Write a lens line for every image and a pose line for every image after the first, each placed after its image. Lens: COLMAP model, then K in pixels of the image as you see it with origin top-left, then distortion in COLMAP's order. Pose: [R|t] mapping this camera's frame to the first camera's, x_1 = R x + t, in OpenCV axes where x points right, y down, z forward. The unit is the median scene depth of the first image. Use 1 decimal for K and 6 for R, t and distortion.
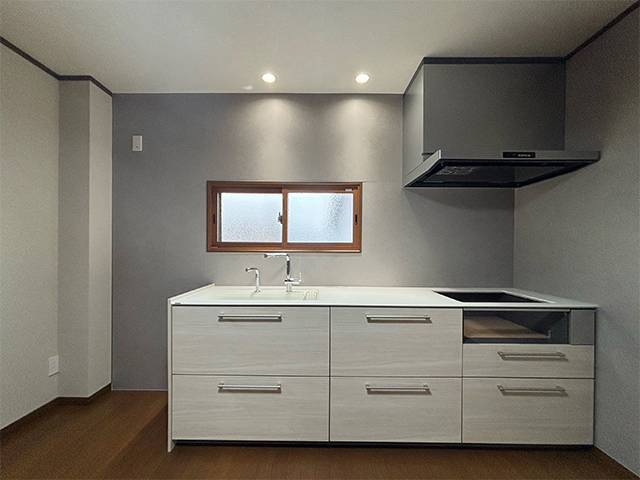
lens RADIAL K [[272.9, 0, 311.9], [0, 272.9, 249.5], [0, 0, 1]] dist [0.000341, -0.000077]
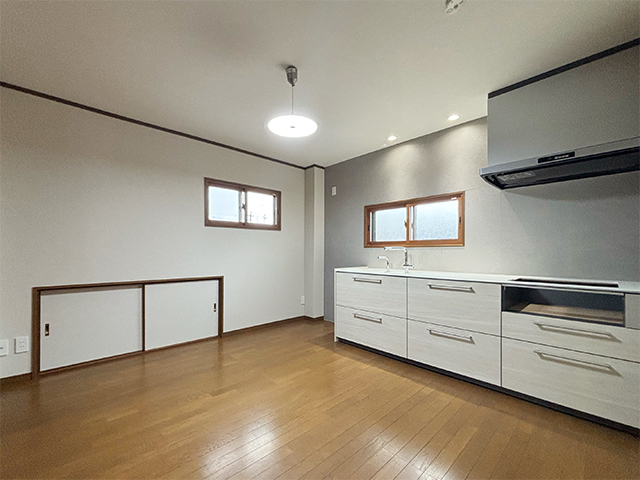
lens RADIAL K [[272.9, 0, 311.9], [0, 272.9, 249.5], [0, 0, 1]] dist [0.000341, -0.000077]
pose [[0.685833, -0.011948, -0.727661, 0.710355], [-0.001143, 0.999846, -0.017495, 0.058253], [0.727758, 0.012830, 0.685714, -0.456539]]
